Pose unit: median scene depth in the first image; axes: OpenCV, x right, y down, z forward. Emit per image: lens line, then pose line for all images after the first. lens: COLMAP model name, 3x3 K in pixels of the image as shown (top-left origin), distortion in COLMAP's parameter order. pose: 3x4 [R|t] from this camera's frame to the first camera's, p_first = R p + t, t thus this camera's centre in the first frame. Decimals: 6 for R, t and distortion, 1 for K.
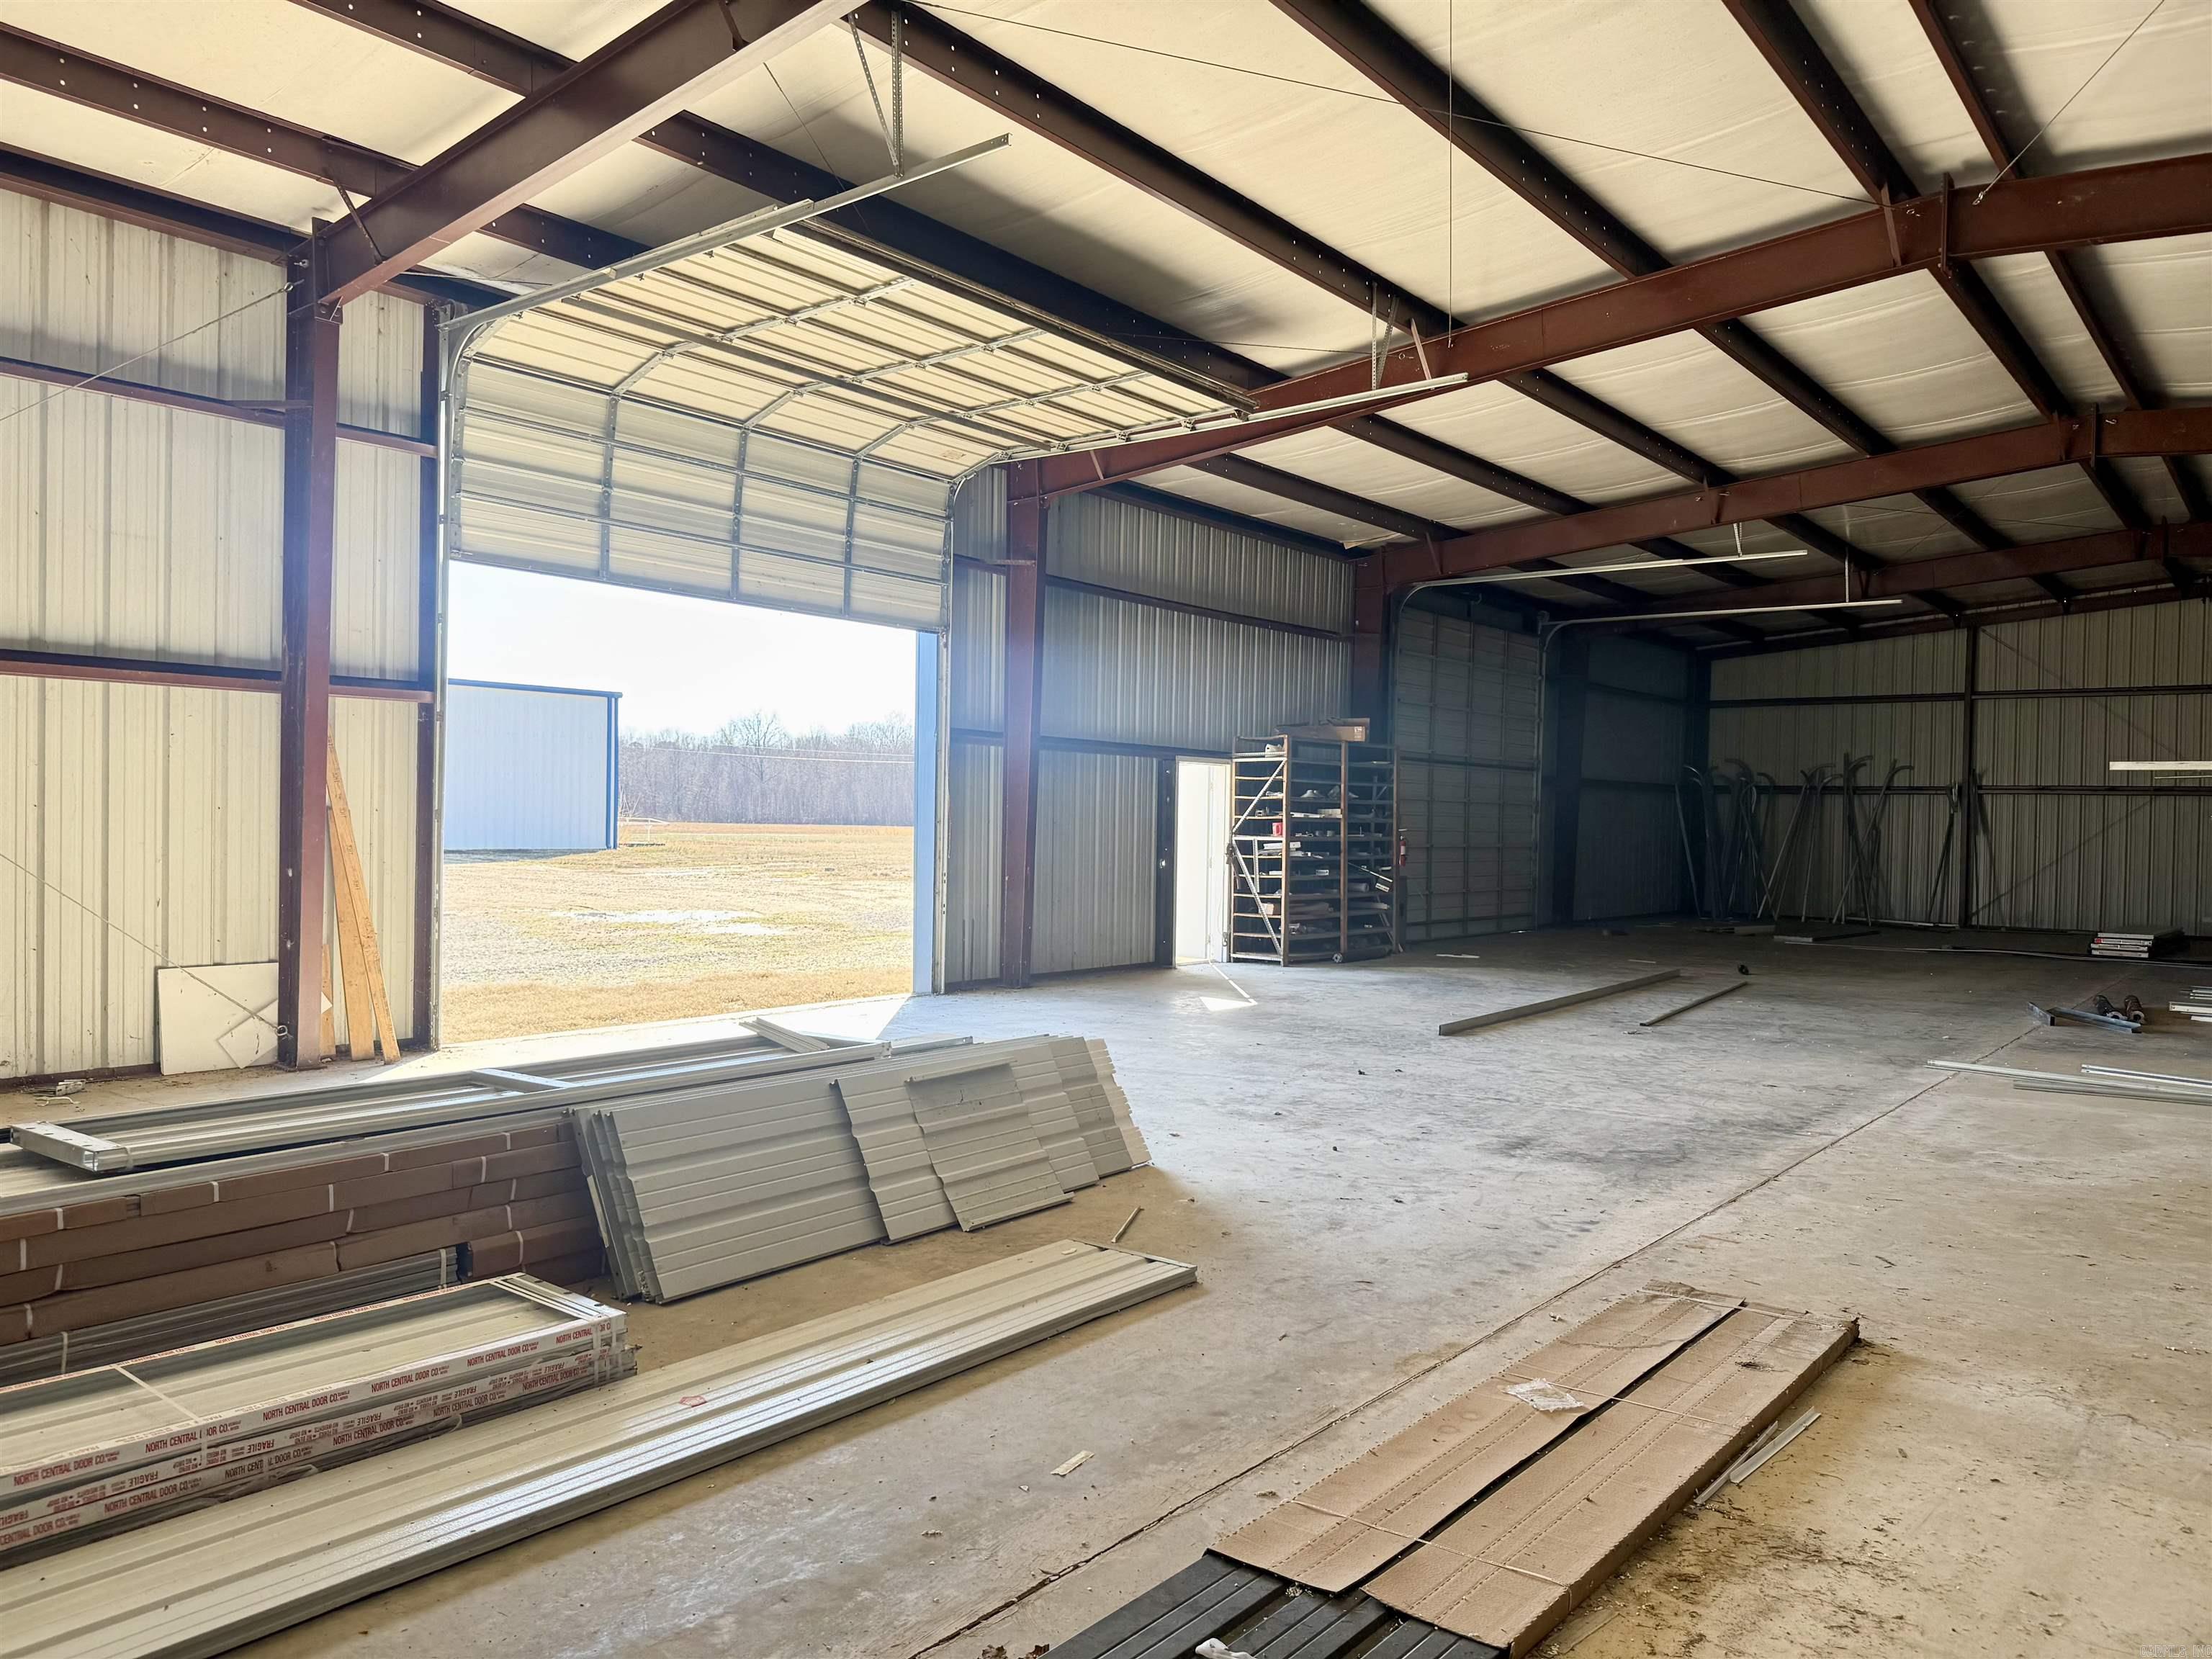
lens RADIAL K [[1515.6, 0, 1113.8], [0, 1515.6, 826.6], [0, 0, 1]] dist [0.037218, -0.057532]
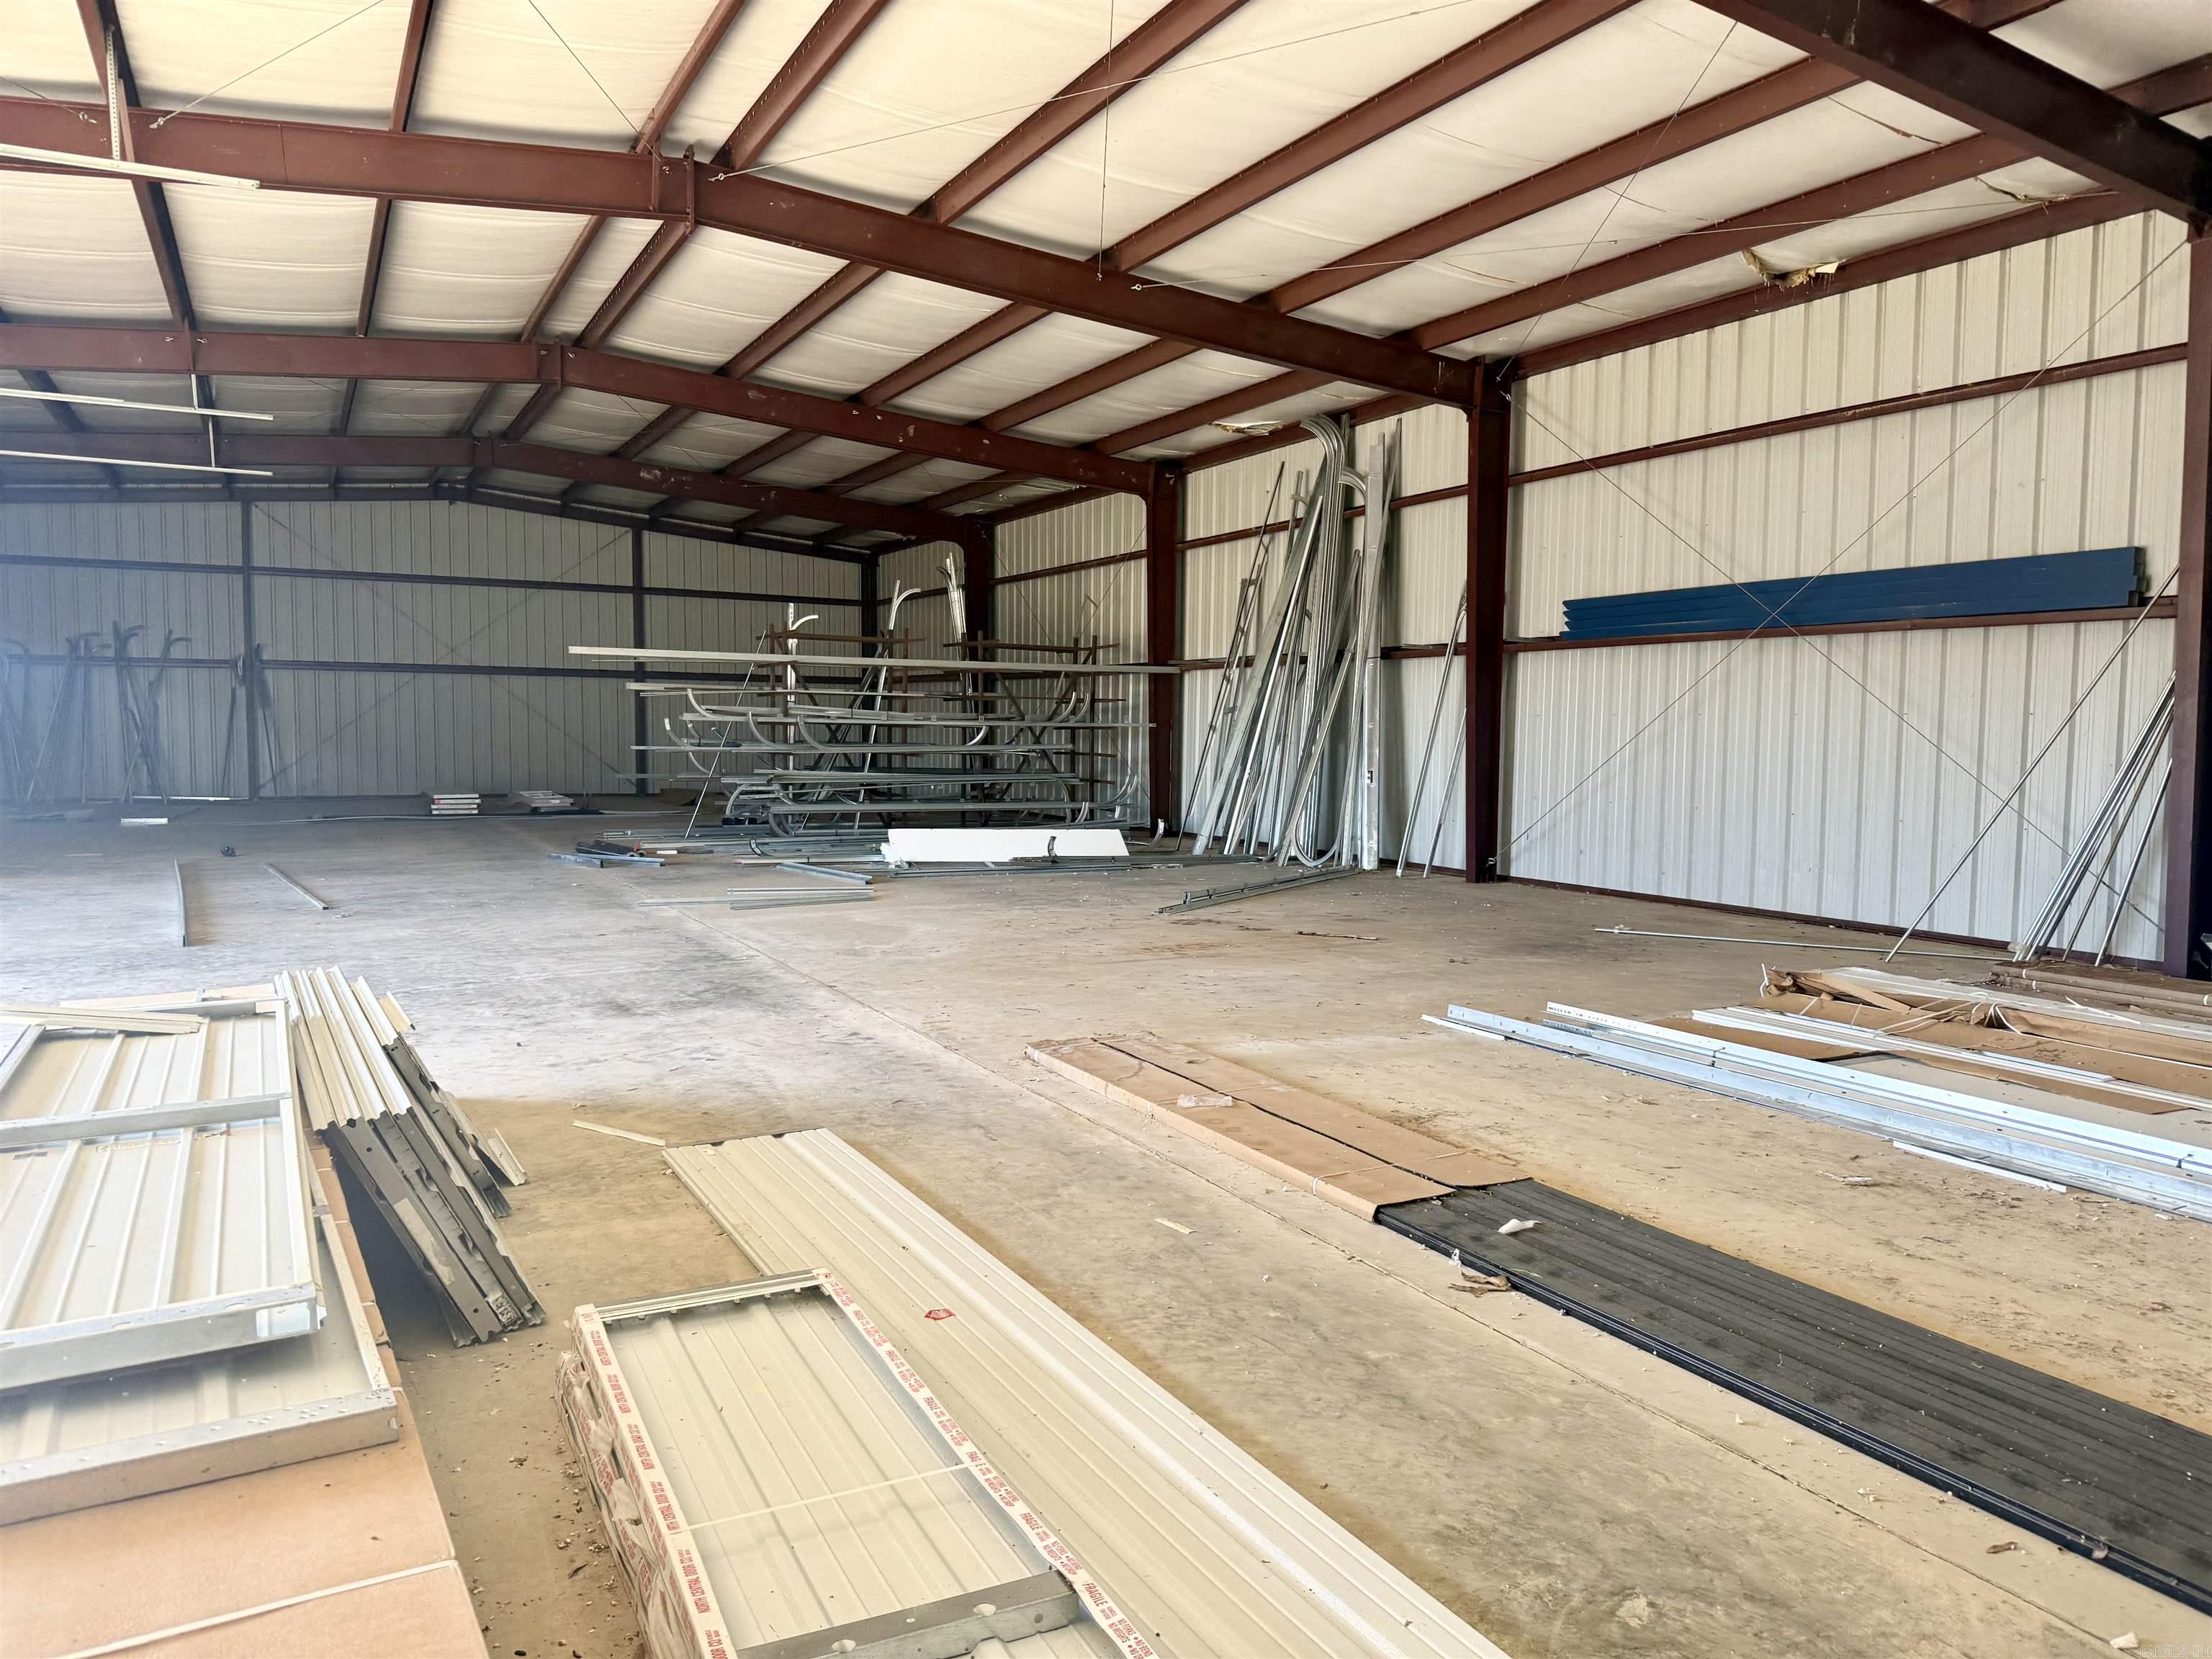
lens RADIAL K [[1515.6, 0, 1109.6], [0, 1515.6, 831.2], [0, 0, 1]] dist [0.037218, -0.057532]
pose [[0.398204, -0.081231, 0.913693, -0.151948], [0.001787, 0.996138, 0.087781, -0.001293], [-0.917295, -0.033322, 0.396811, 0.075027]]
